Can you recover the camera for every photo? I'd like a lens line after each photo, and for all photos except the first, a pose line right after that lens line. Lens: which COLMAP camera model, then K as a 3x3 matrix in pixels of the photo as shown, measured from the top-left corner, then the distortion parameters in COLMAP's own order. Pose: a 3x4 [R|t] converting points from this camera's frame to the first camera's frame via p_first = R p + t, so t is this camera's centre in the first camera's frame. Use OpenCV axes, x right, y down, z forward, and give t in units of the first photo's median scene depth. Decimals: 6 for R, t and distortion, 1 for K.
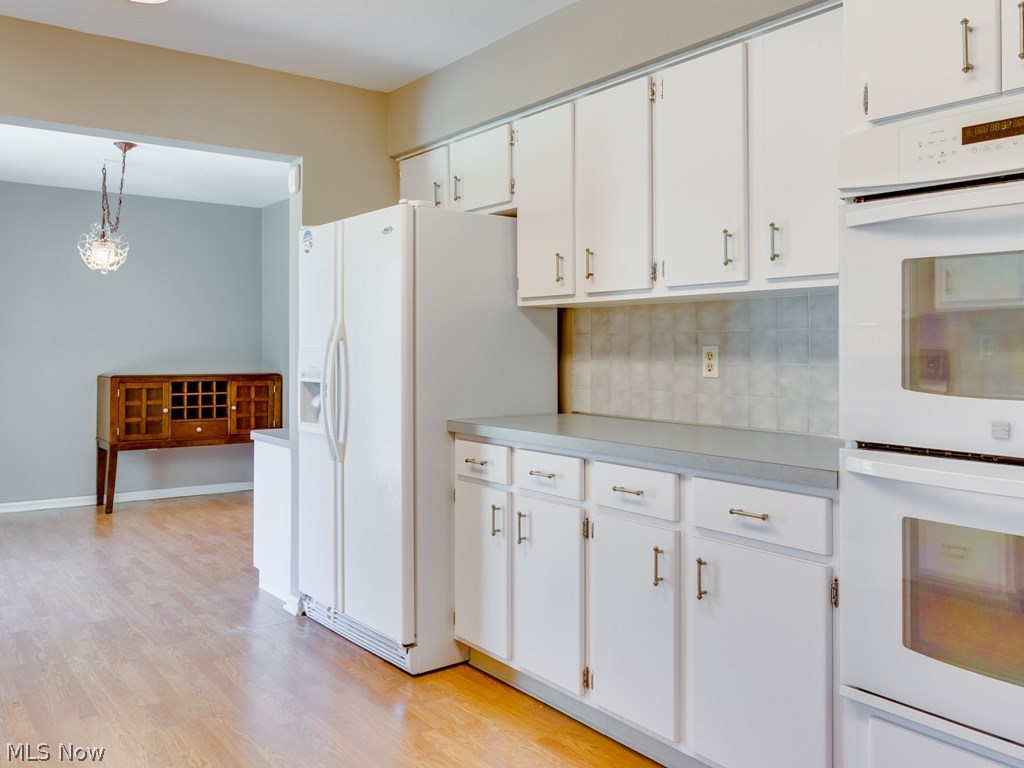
lens RADIAL K [[861.1, 0, 512.0], [0, 861.1, 384.0], [0, 0, 1]] dist [-0.002399, -0.001388]
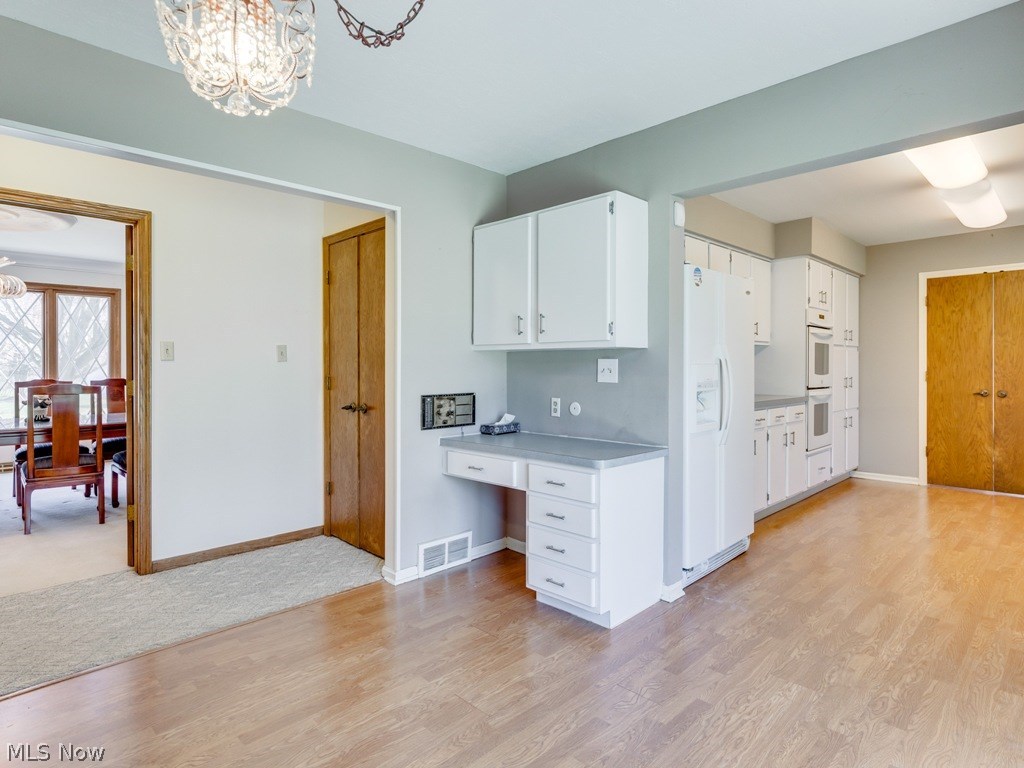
lens RADIAL K [[570.5, 0, 512.0], [0, 570.5, 384.0], [0, 0, 1]] dist [0.001162, 0.000069]
pose [[-0.138960, -0.029792, 0.989850, -1.171682], [0.044965, 0.998327, 0.036359, -0.062075], [-0.989277, 0.049561, -0.137388, 1.595919]]
